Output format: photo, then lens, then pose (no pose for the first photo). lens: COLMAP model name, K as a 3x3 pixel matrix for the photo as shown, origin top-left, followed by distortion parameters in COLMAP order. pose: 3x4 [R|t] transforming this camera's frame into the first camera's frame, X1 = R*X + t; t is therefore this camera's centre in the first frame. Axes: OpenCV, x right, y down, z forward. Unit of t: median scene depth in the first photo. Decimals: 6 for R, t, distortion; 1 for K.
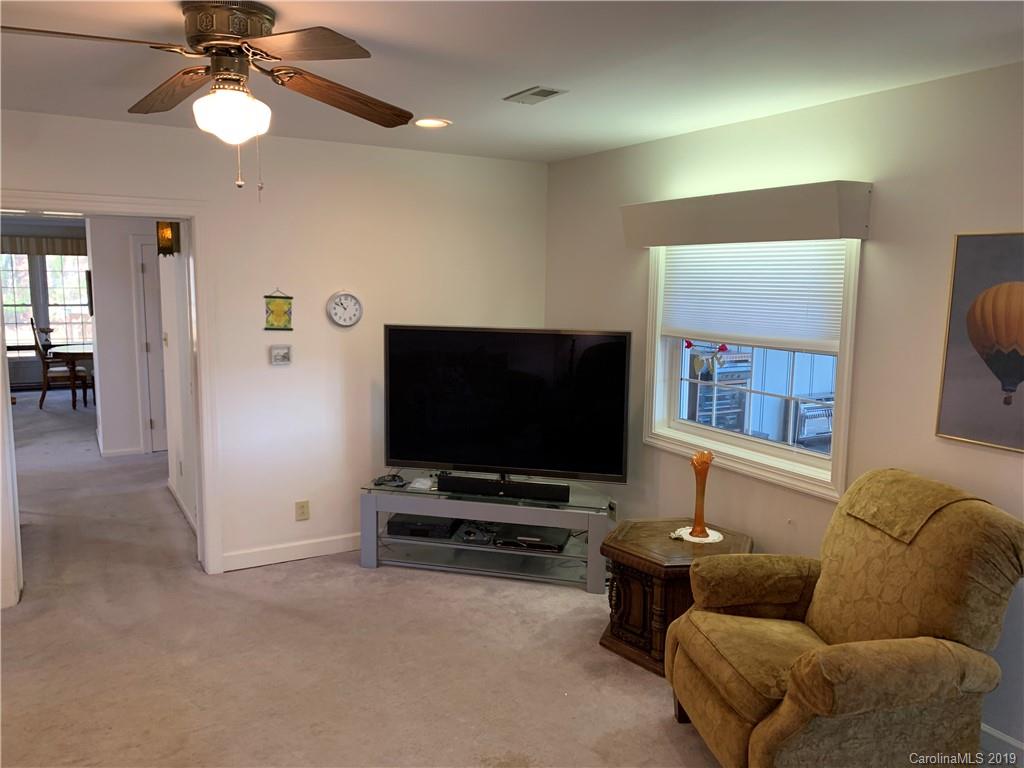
lens RADIAL K [[785.4, 0, 512.0], [0, 785.4, 384.0], [0, 0, 1]] dist [0.029198, -0.007614]
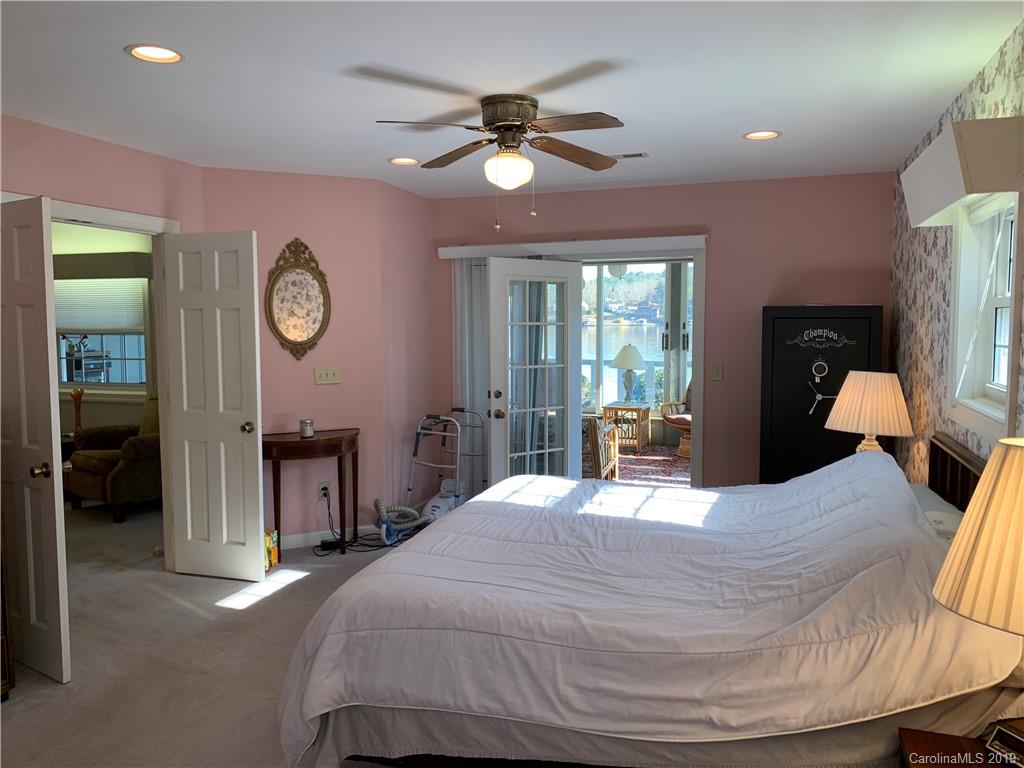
lens RADIAL K [[785.4, 0, 512.0], [0, 785.4, 384.0], [0, 0, 1]] dist [0.029198, -0.007614]
pose [[0.741930, -0.062552, 0.667553, -0.282696], [0.107128, 0.993907, -0.025931, 0.268014], [-0.661863, 0.090753, 0.744111, -1.244434]]
